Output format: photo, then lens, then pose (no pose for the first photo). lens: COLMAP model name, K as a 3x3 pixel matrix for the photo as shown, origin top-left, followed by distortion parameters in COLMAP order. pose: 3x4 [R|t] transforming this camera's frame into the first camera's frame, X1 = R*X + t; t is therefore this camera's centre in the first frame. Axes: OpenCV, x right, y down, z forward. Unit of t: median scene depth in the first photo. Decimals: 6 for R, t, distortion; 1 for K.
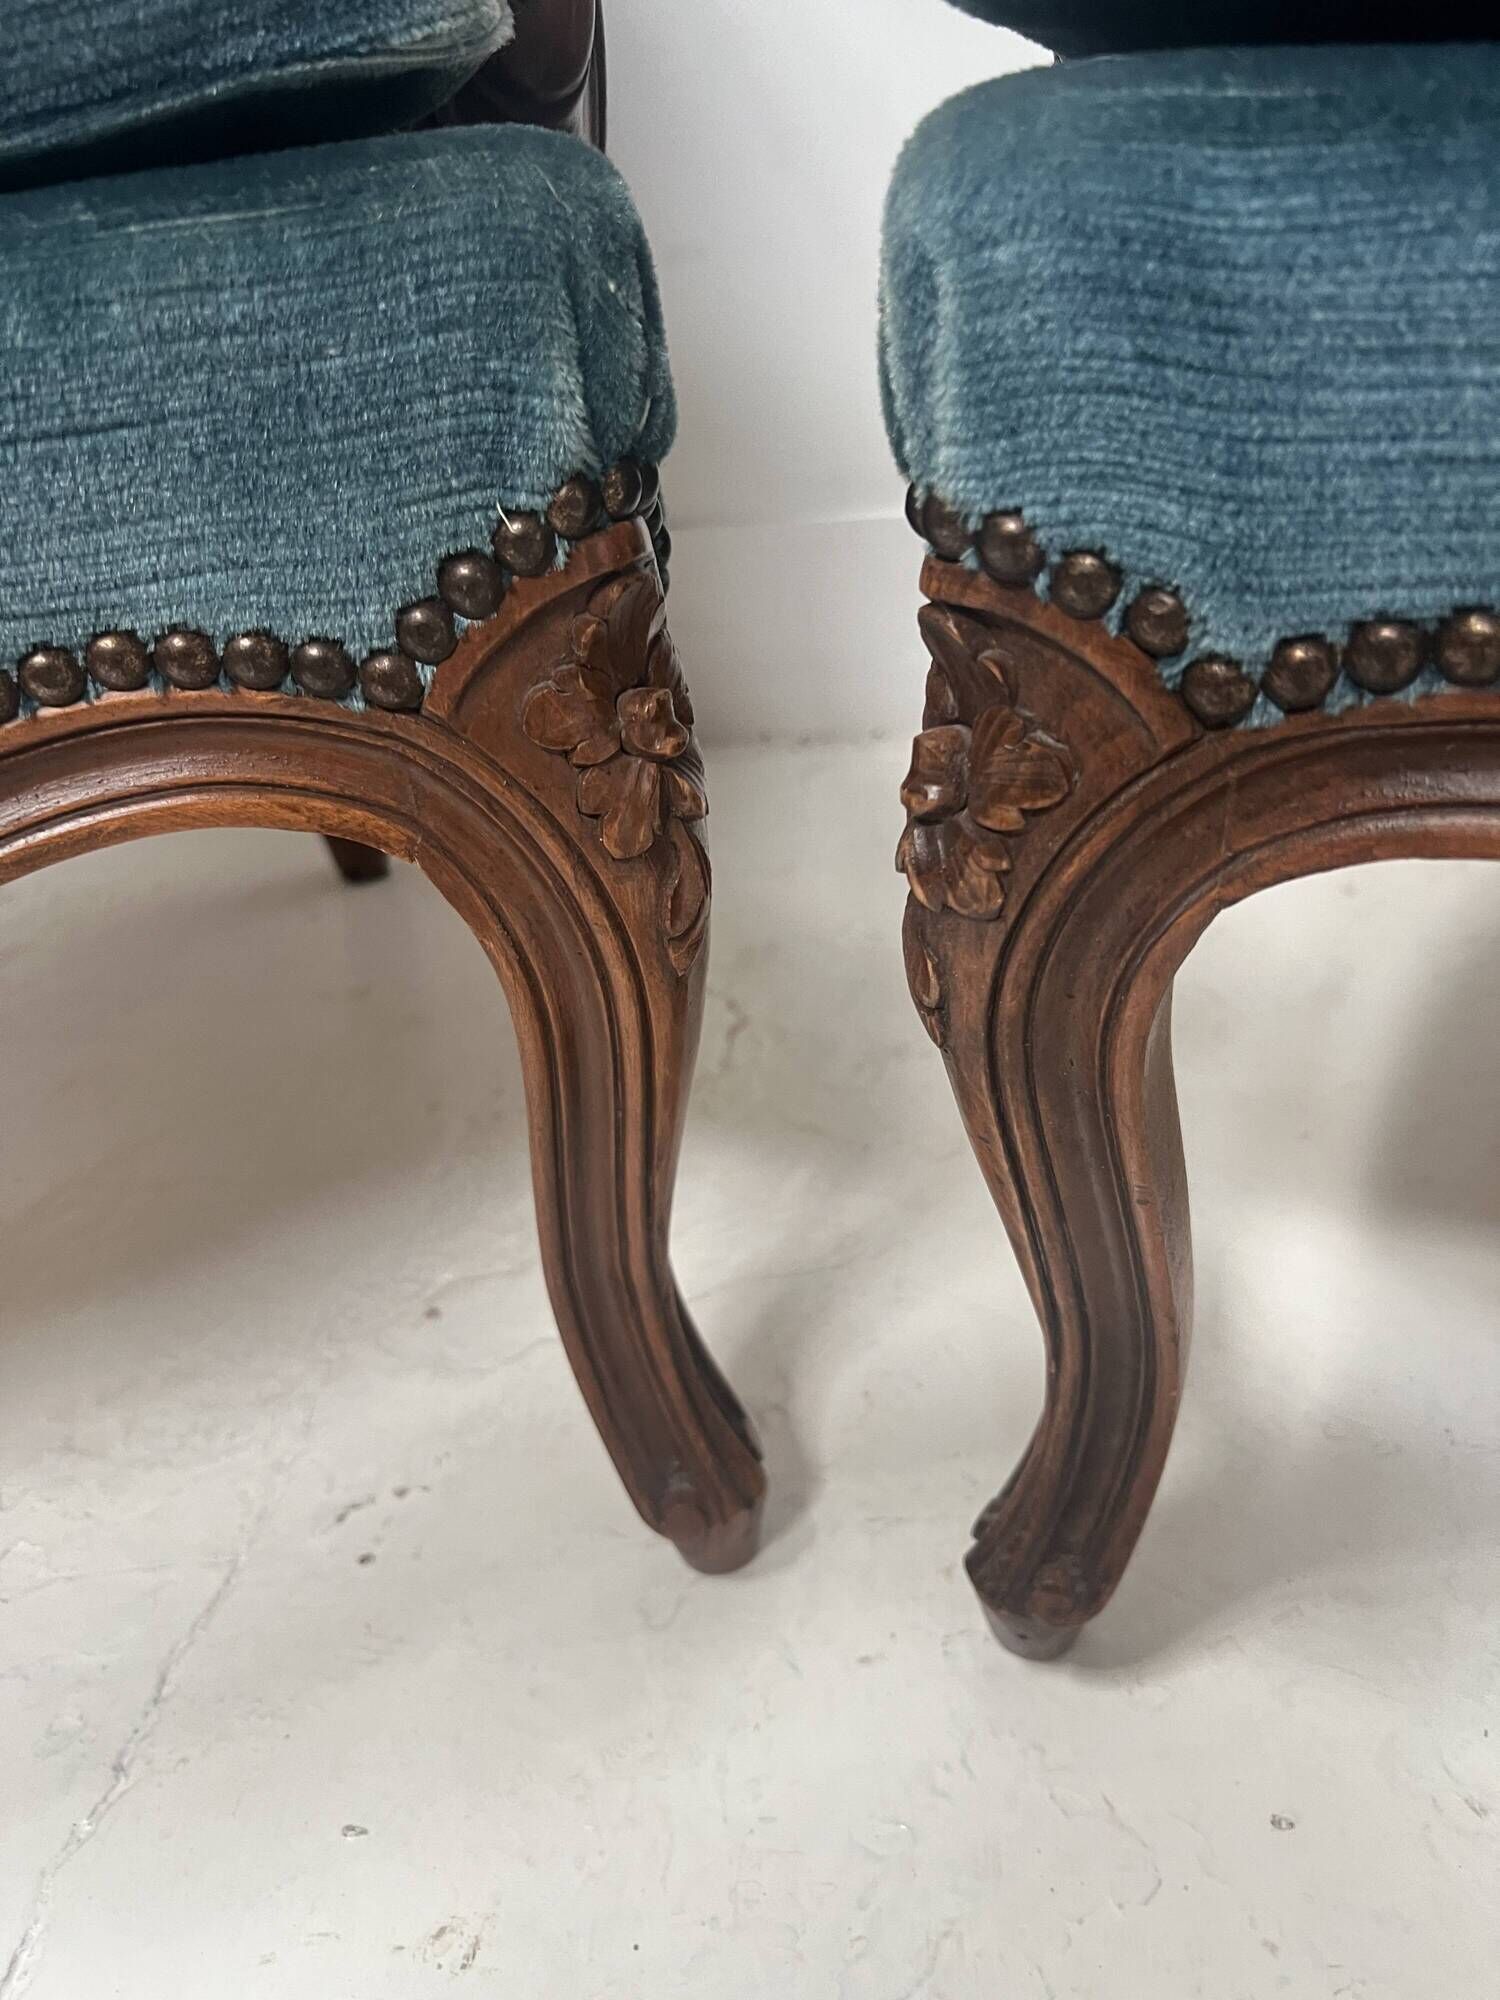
lens RADIAL K [[1533.1, 0, 740.1], [0, 1533.1, 986.6], [0, 0, 1]] dist [0.003528, -0.029188]
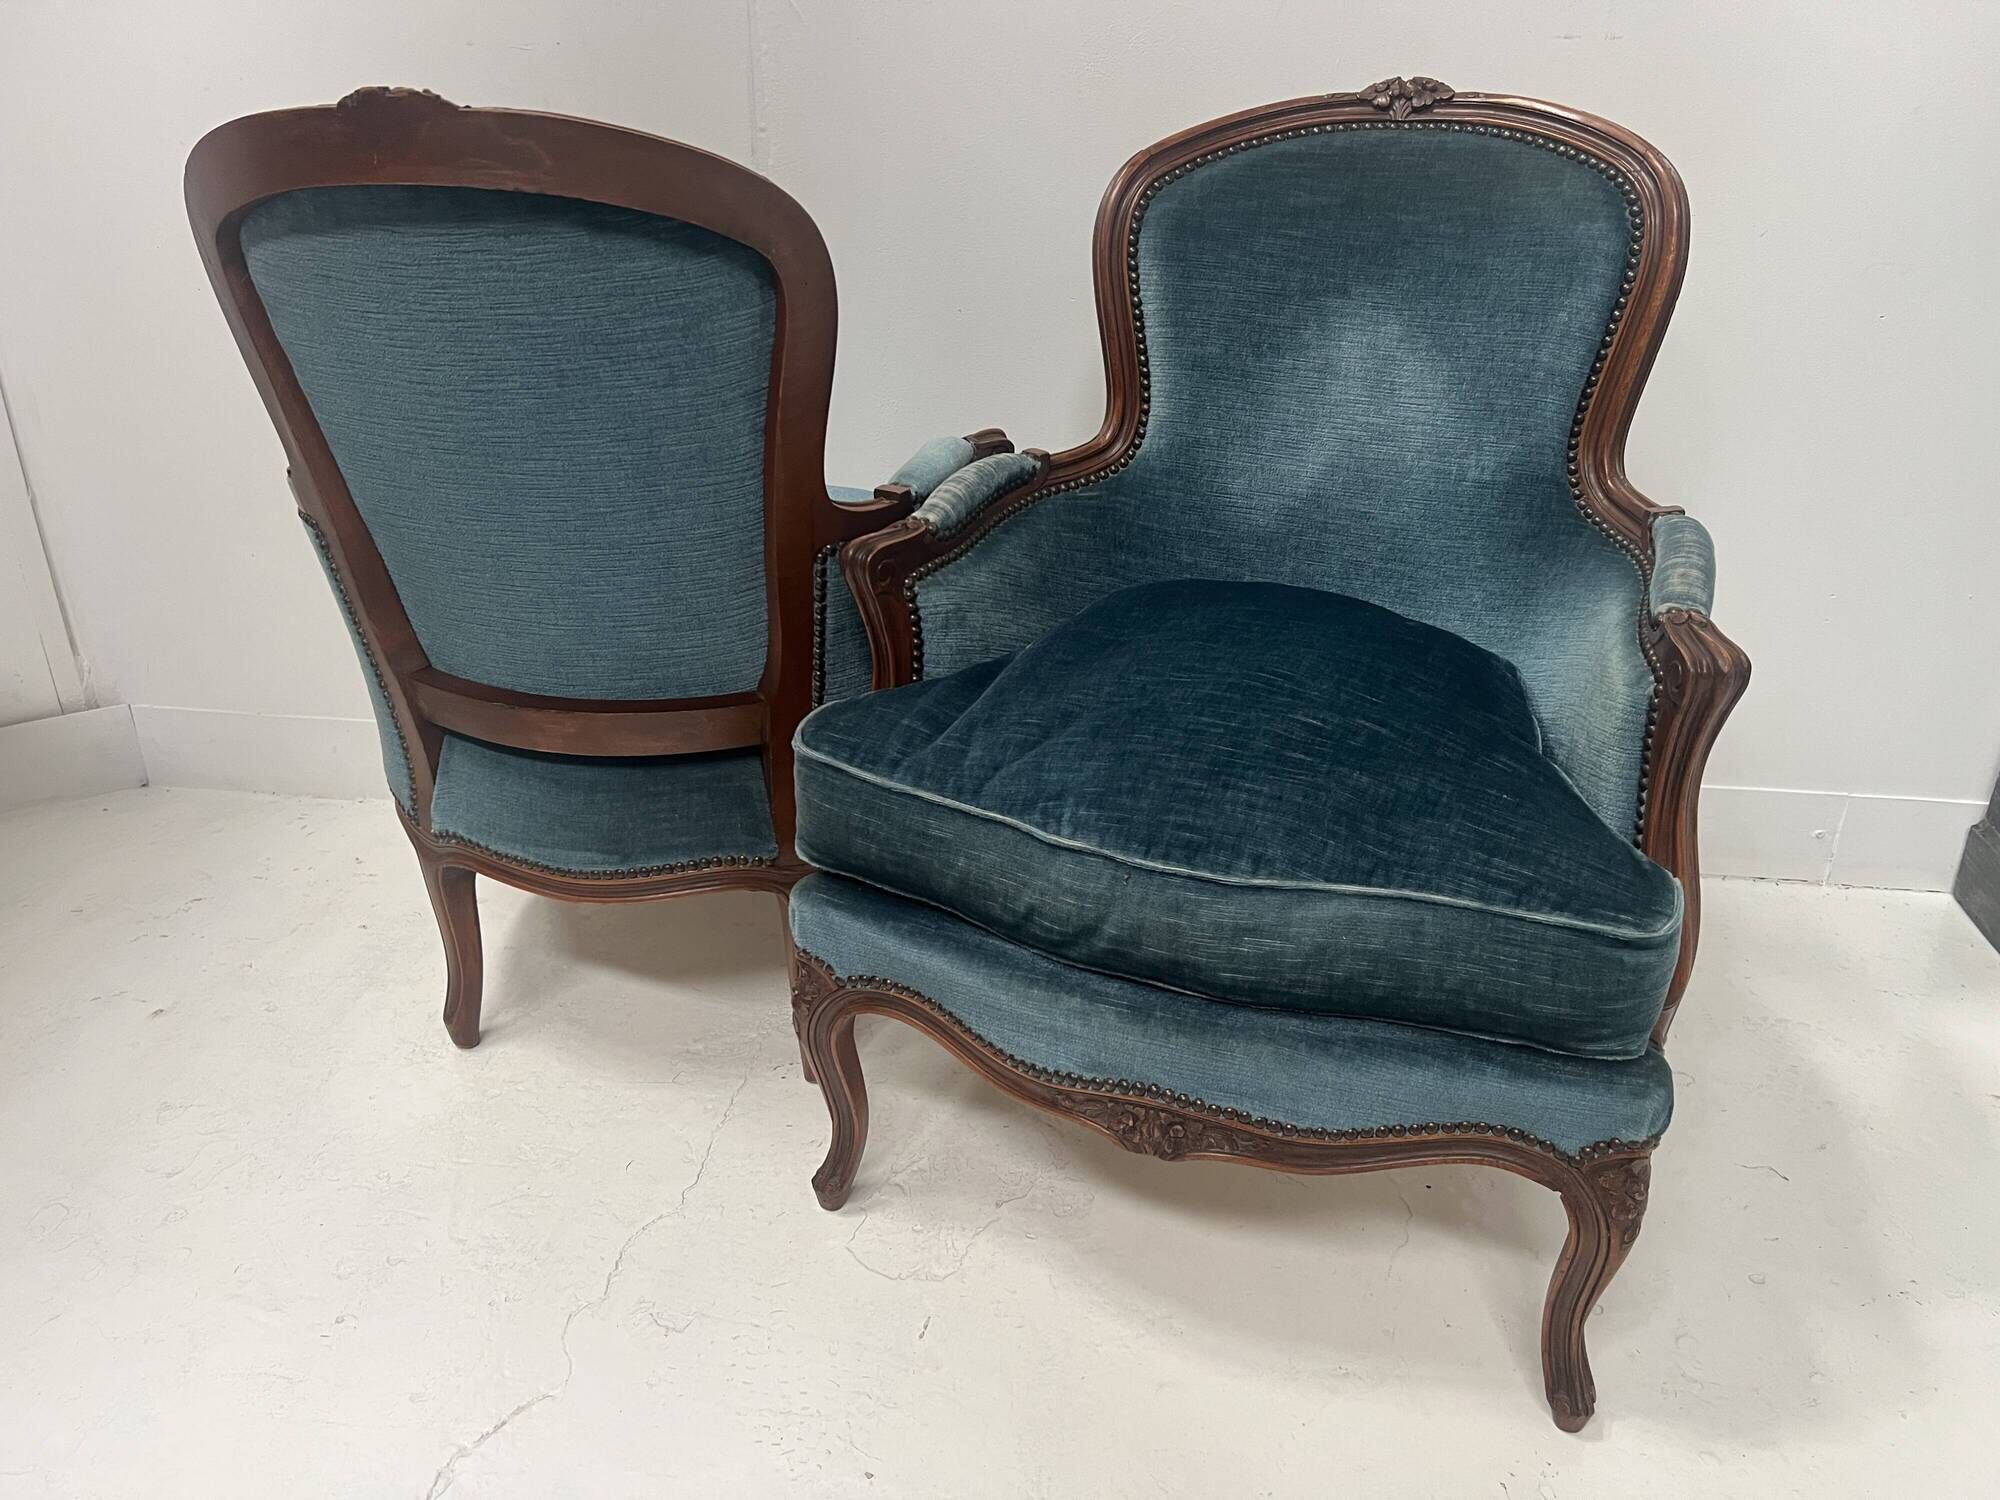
lens RADIAL K [[1497.3, 0, 986.5], [0, 1497.3, 755.4], [0, 0, 1]] dist [0.051742, -0.071910]
pose [[0.994660, 0.085191, 0.058266, 0.377307], [-0.076902, 0.988247, -0.132115, -0.272273], [-0.068837, 0.126929, 0.989520, -3.904243]]
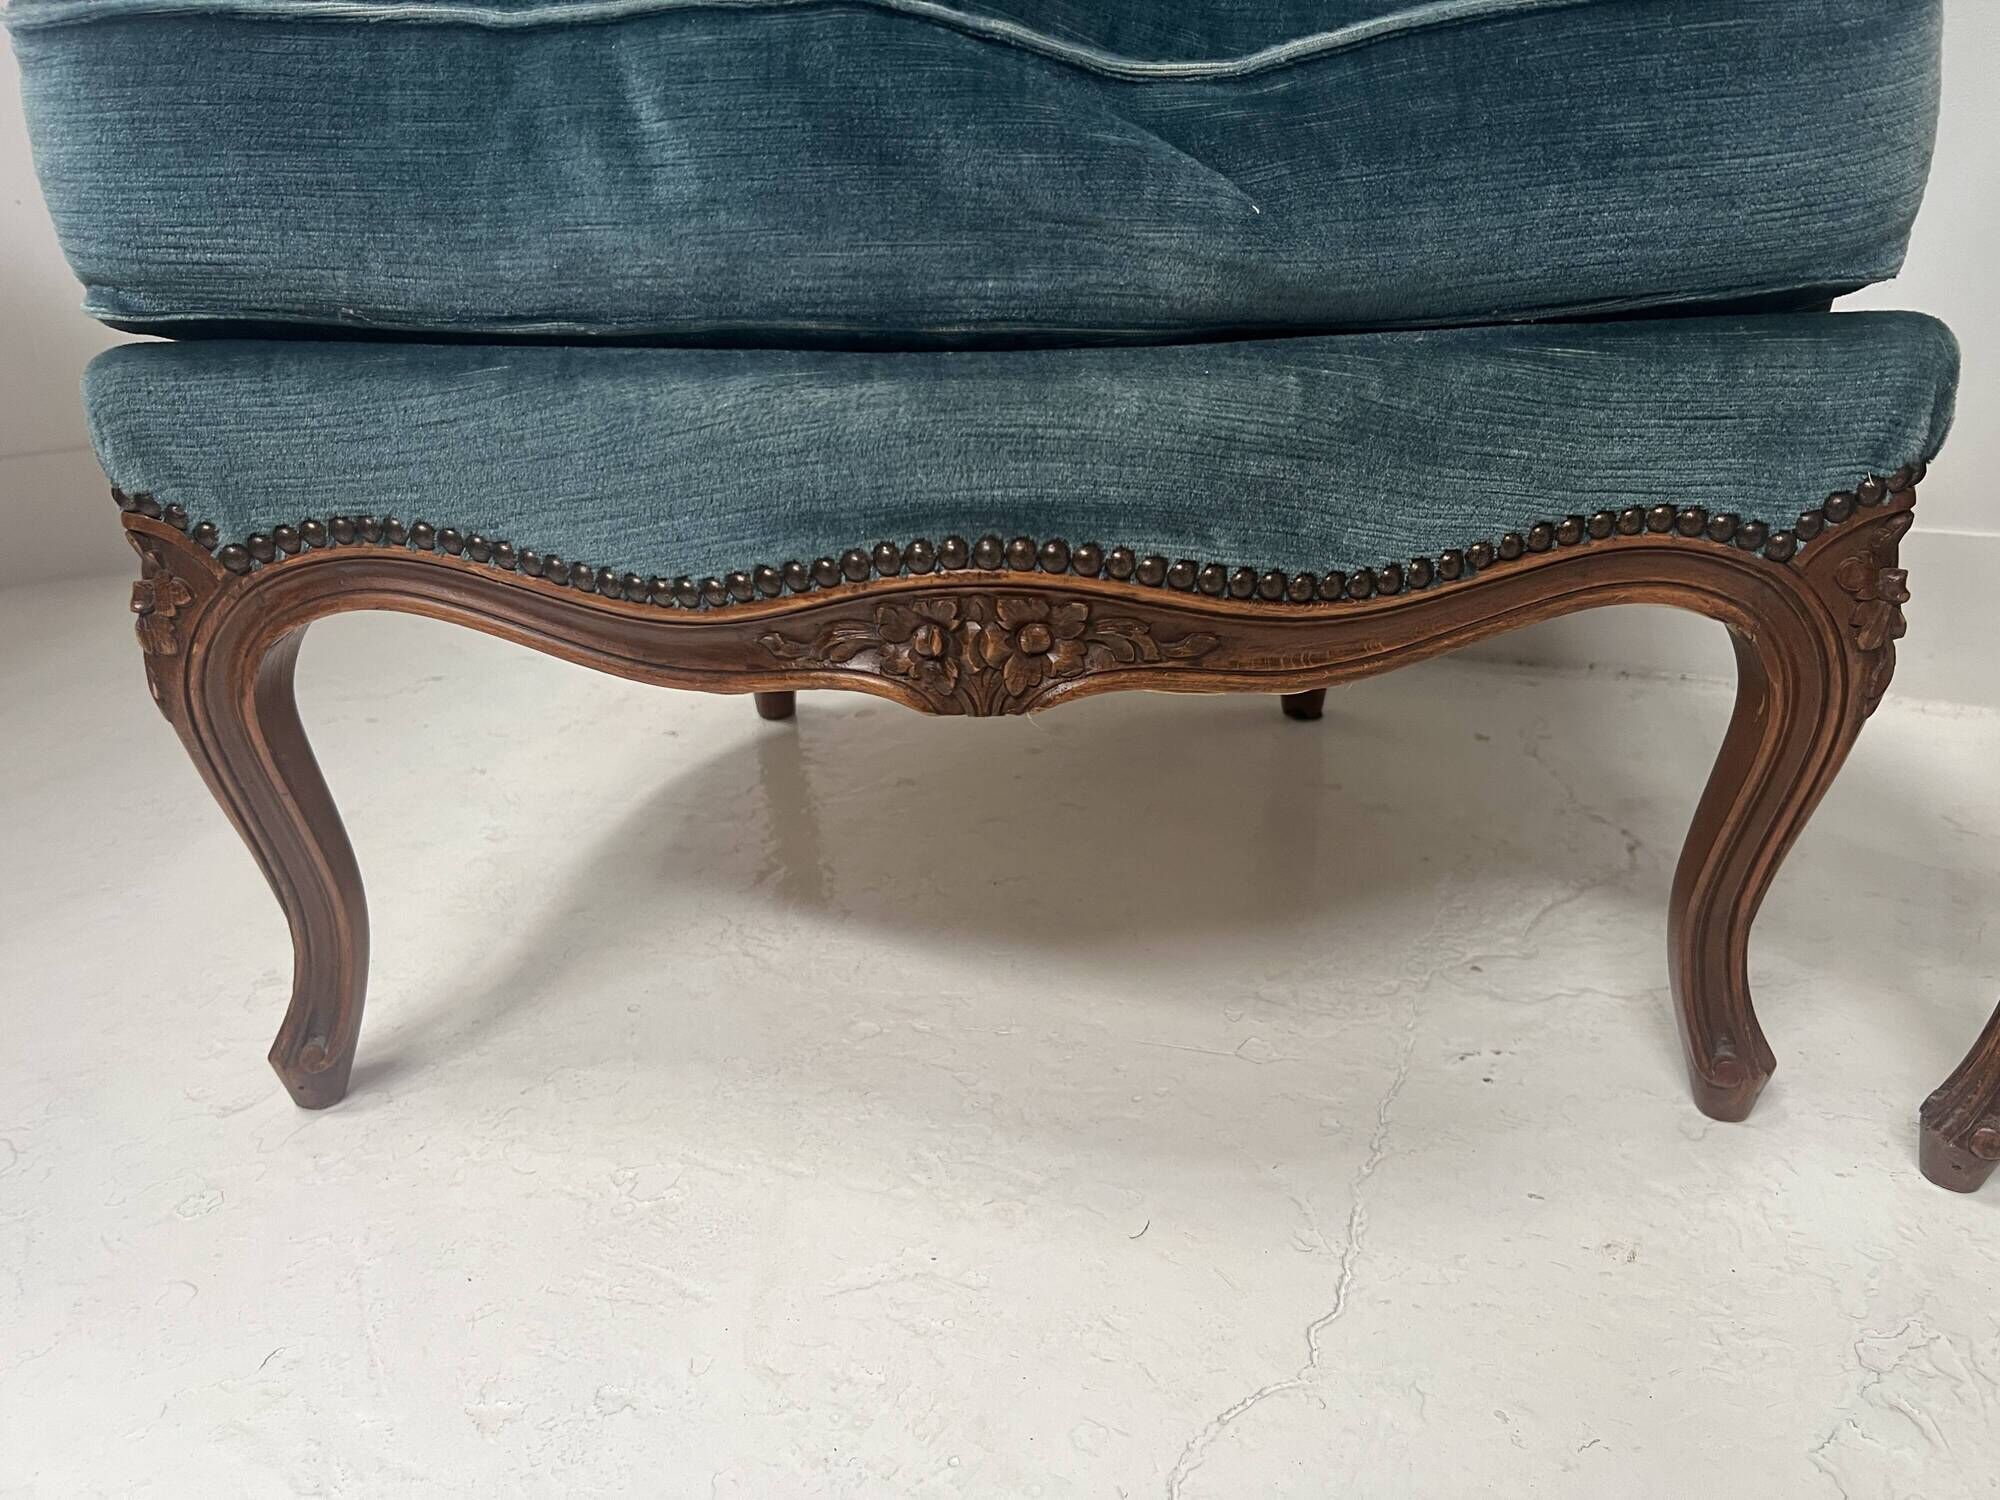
lens RADIAL K [[1520.2, 0, 1001.1], [0, 1520.2, 759.5], [0, 0, 1]] dist [0.046498, -0.056349]
pose [[0.976503, 0.158242, -0.146289, -0.903948], [-0.175404, 0.977997, -0.112943, 0.502753], [0.125198, 0.135949, 0.982773, -1.139535]]
